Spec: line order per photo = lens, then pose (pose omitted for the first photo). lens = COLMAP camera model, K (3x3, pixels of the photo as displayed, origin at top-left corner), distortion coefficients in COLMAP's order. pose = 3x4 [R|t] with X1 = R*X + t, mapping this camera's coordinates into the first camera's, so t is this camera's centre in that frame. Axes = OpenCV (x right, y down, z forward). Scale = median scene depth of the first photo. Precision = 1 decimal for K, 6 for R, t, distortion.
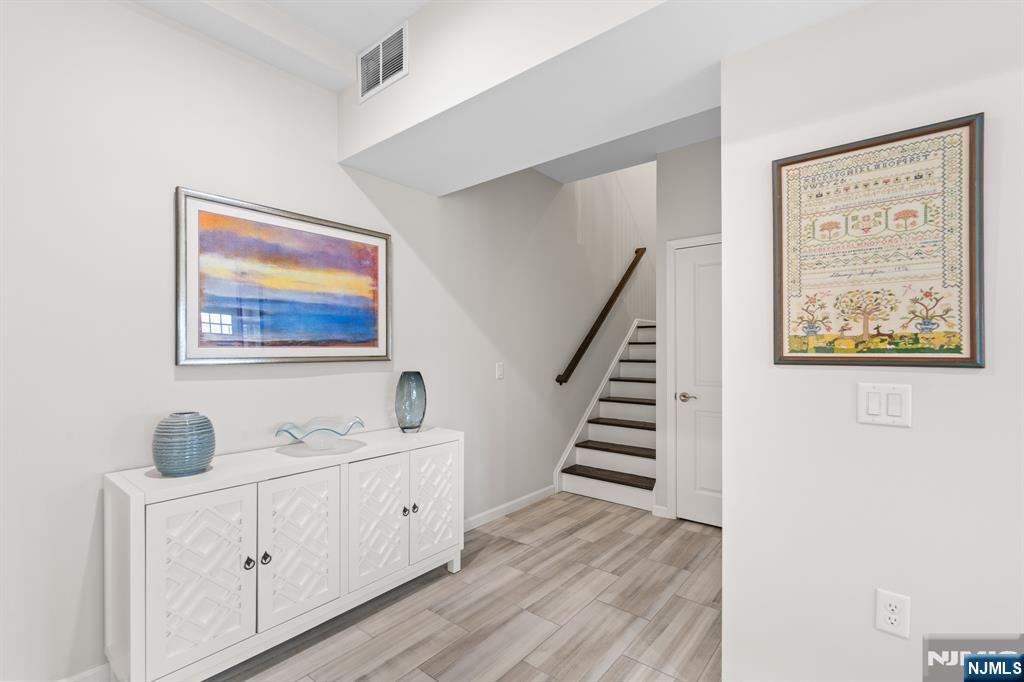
lens RADIAL K [[471.4, 0, 510.9], [0, 471.4, 348.0], [0, 0, 1]] dist [0.000394, -0.000702]
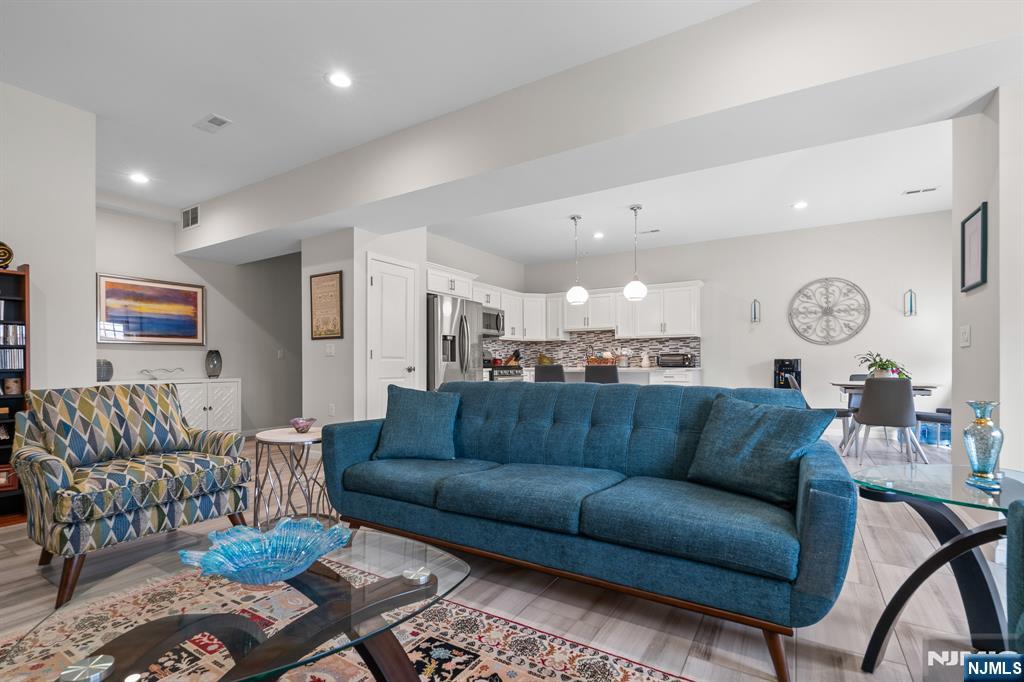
lens RADIAL K [[471.4, 0, 511.9], [0, 471.4, 361.6], [0, 0, 1]] dist [0.000394, -0.000702]
pose [[0.988864, -0.004038, 0.148765, 0.907493], [0.003938, 0.999992, 0.000967, 0.116365], [-0.148767, -0.000370, 0.988872, -1.484114]]
